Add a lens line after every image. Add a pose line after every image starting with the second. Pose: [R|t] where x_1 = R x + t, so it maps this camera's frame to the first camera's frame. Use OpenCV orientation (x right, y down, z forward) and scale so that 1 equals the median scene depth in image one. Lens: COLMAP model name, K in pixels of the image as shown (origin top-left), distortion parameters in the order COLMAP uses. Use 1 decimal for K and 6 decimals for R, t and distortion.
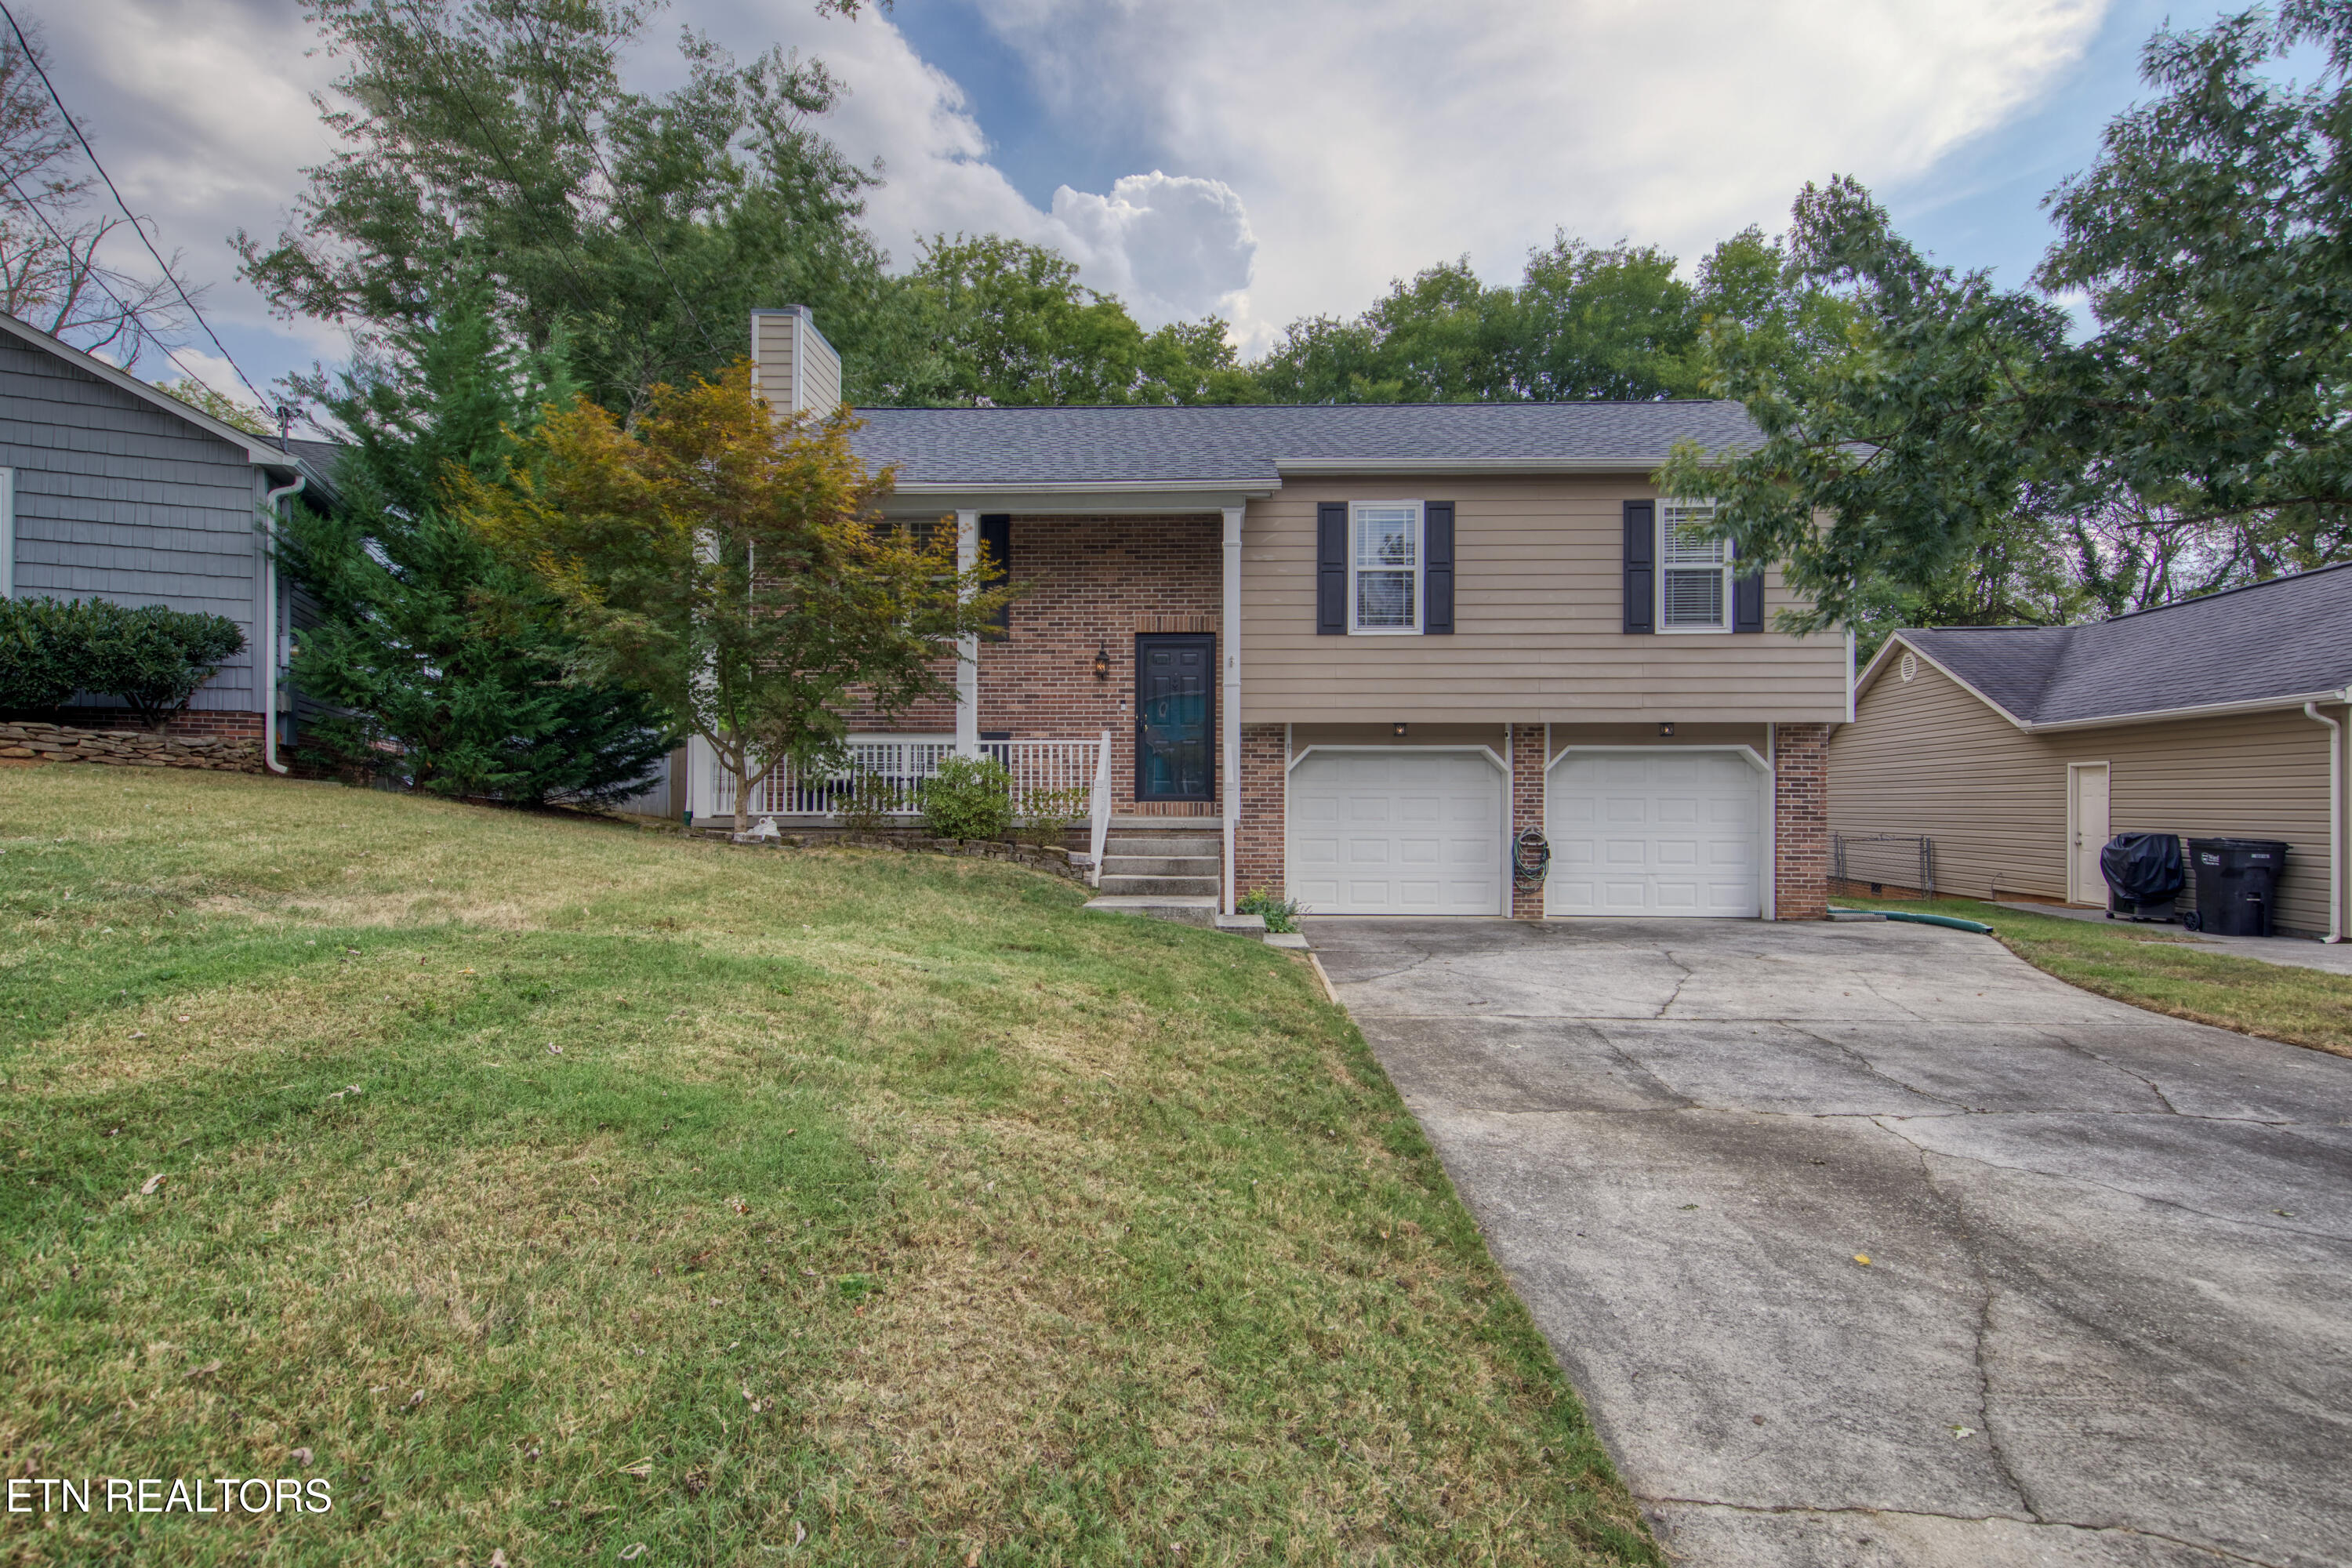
lens RADIAL K [[1162.1, 0, 1169.5], [0, 1162.1, 788.2], [0, 0, 1]] dist [-0.003373, -0.000827]
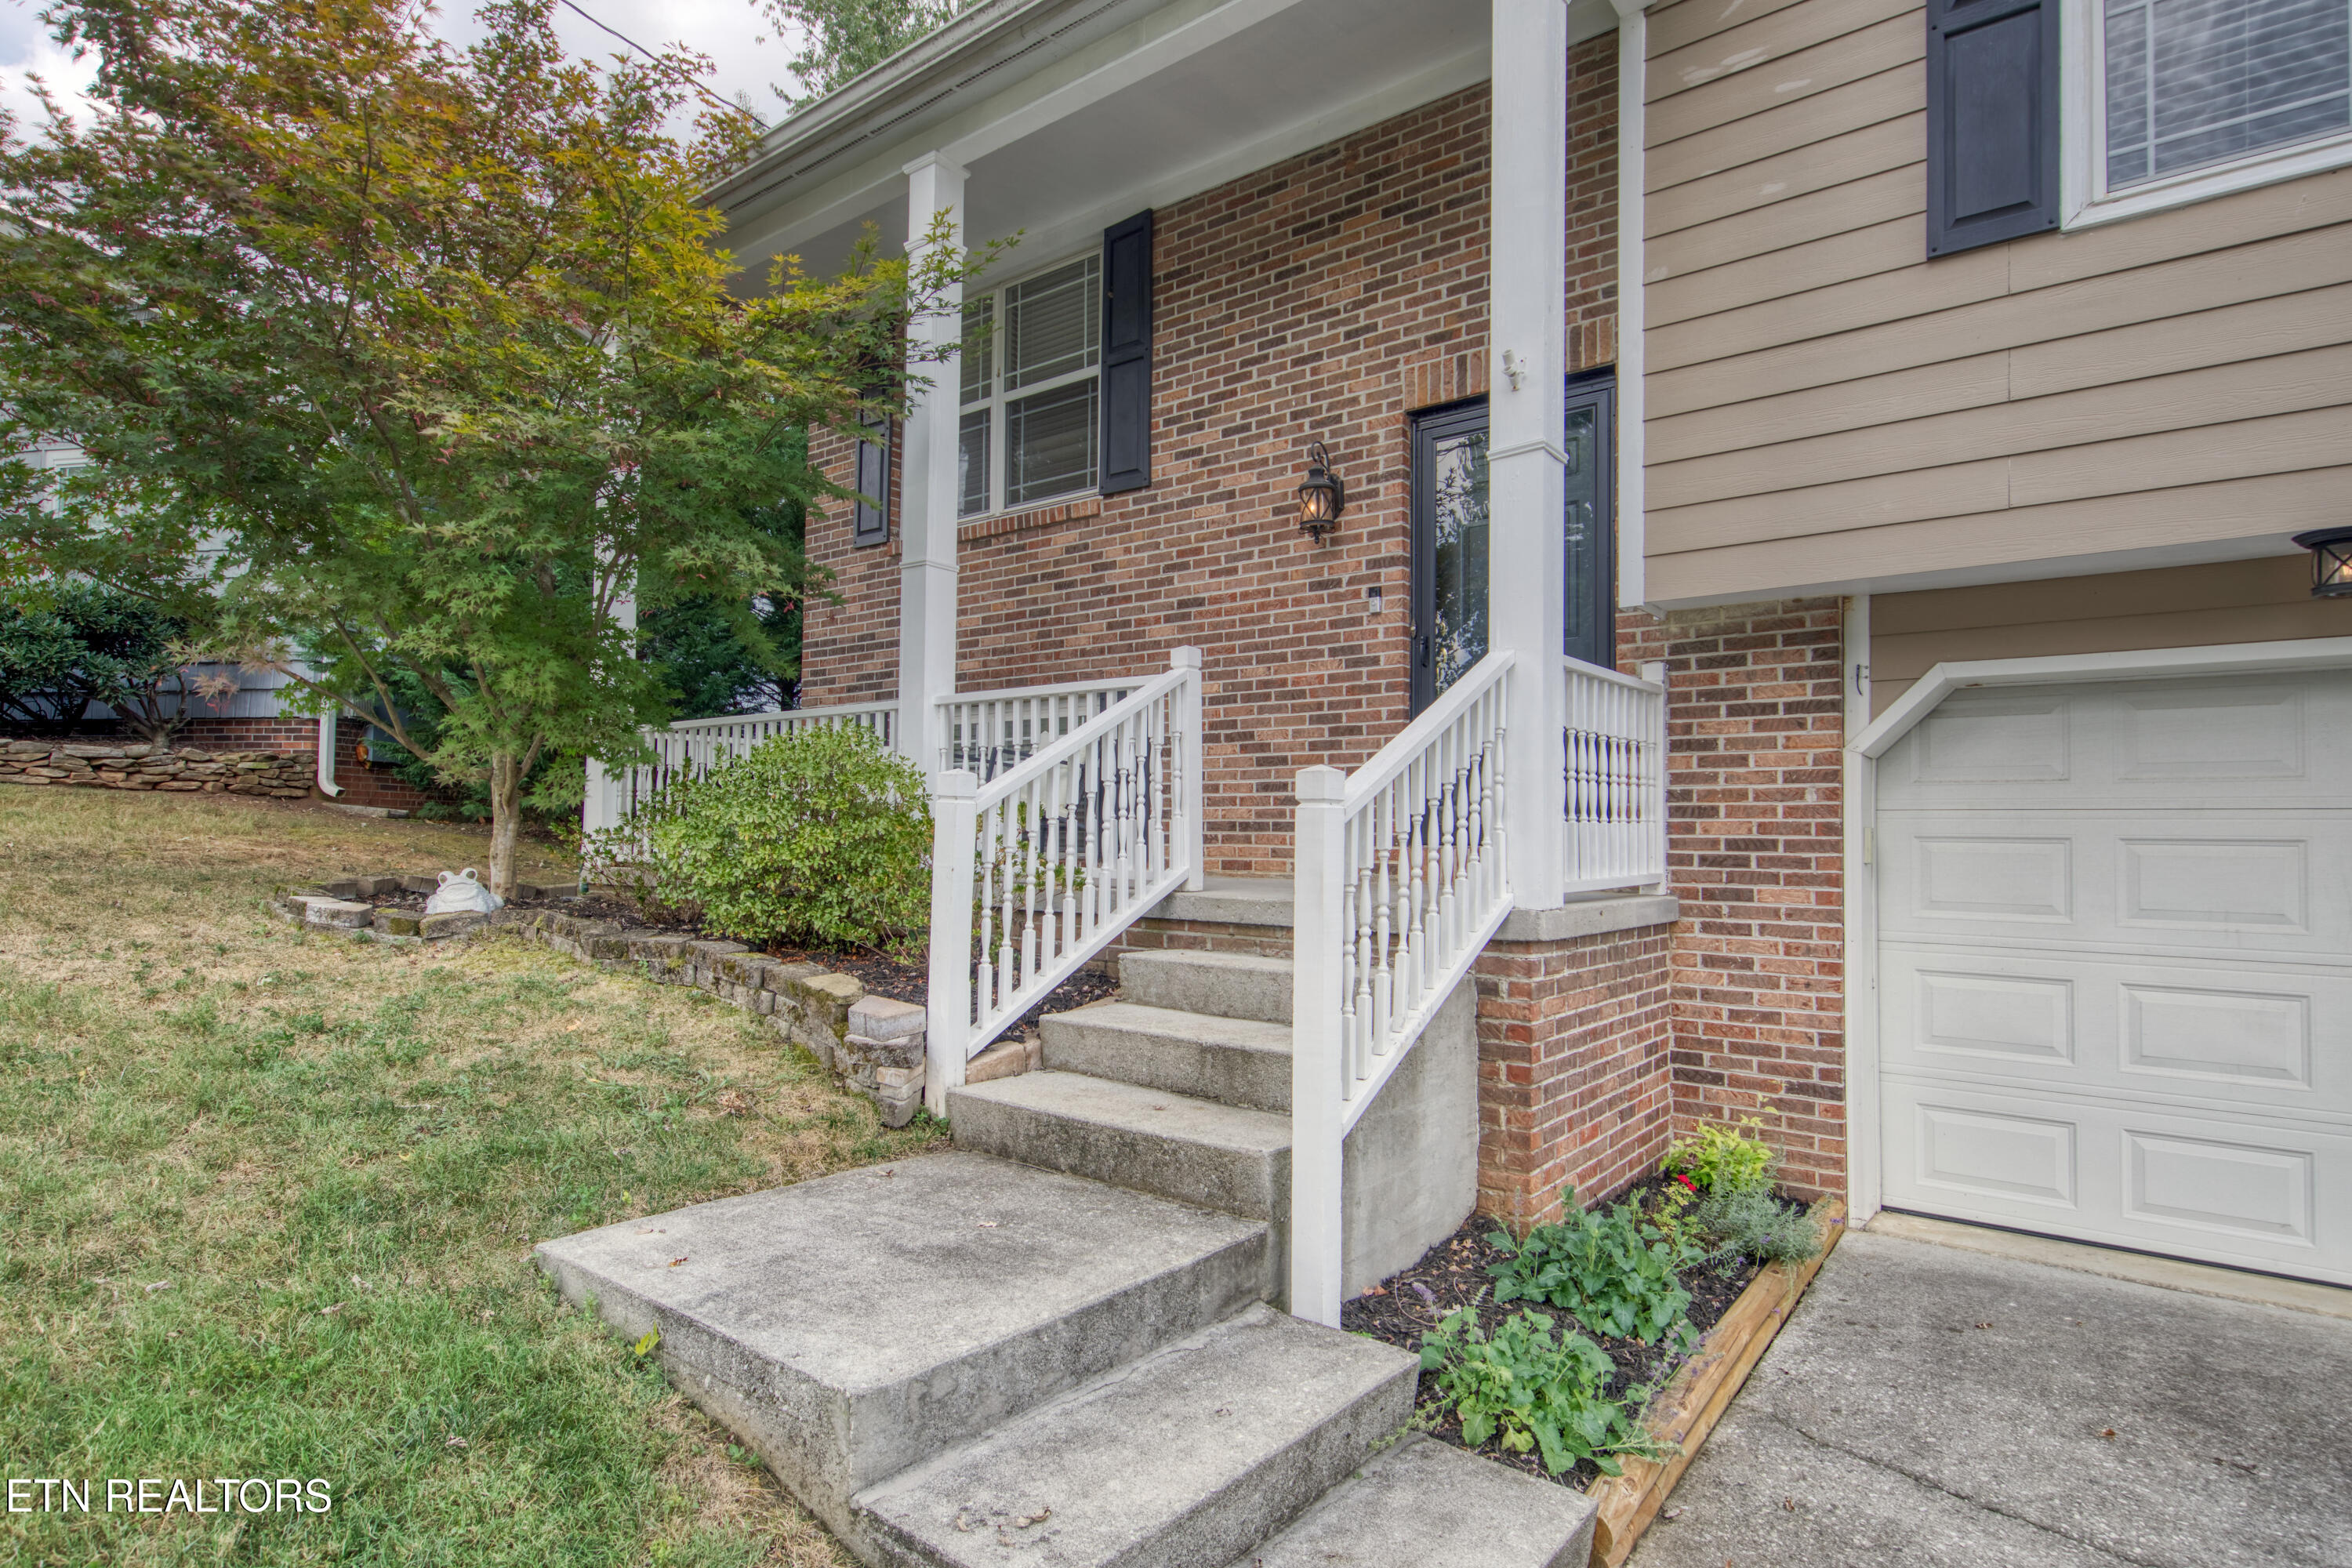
lens RADIAL K [[1212.2, 0, 1164.1], [0, 1212.2, 801.0], [0, 0, 1]] dist [0.004067, -0.000755]
pose [[0.798006, -0.010911, -0.602551, 0.149650], [-0.001810, 0.999788, -0.020500, 0.005427], [0.602647, 0.017450, 0.797817, 0.628904]]
